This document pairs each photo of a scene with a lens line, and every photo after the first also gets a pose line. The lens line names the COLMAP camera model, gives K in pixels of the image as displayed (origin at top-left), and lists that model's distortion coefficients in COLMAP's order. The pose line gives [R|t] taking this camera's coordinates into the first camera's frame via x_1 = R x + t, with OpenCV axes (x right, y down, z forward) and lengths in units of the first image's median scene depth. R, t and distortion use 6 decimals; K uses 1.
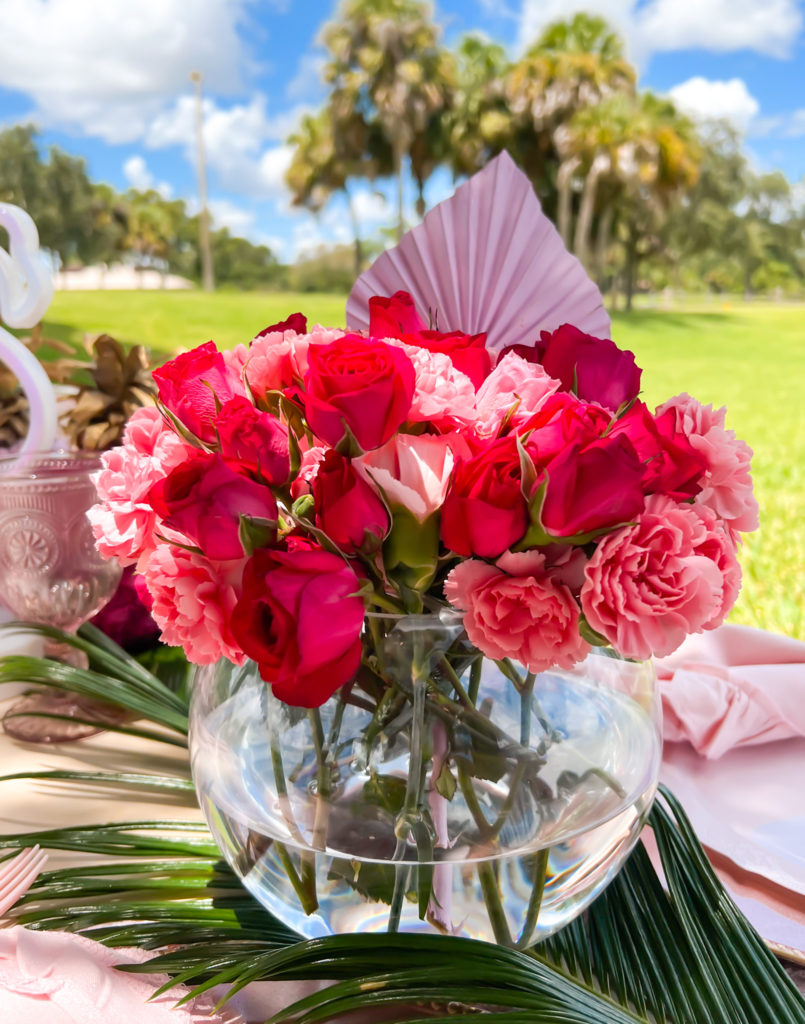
lens RADIAL K [[876.4, 0, 413.0], [0, 876.4, 466.8], [0, 0, 1]] dist [-0.001833, -0.043040]
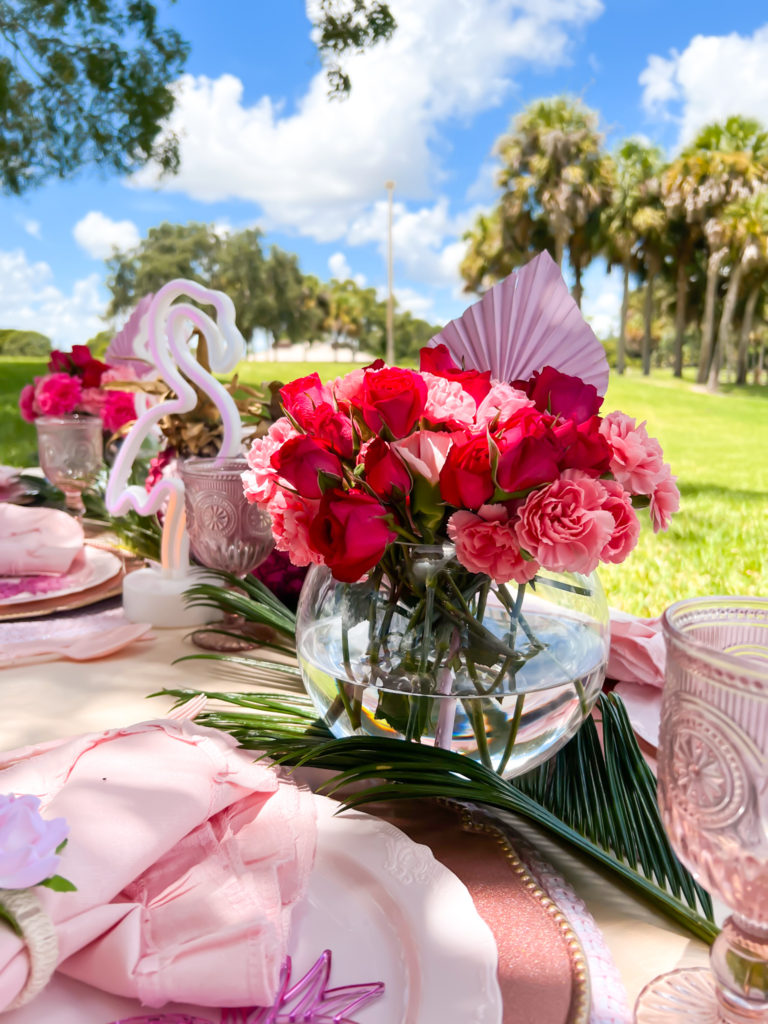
lens RADIAL K [[771.2, 0, 396.6], [0, 771.2, 492.0], [0, 0, 1]] dist [-0.006814, -0.016565]
pose [[0.975830, 0.044895, -0.213868, 0.210152], [-0.052586, 0.998153, -0.030405, 0.104252], [0.212108, 0.040917, 0.976389, -0.332698]]
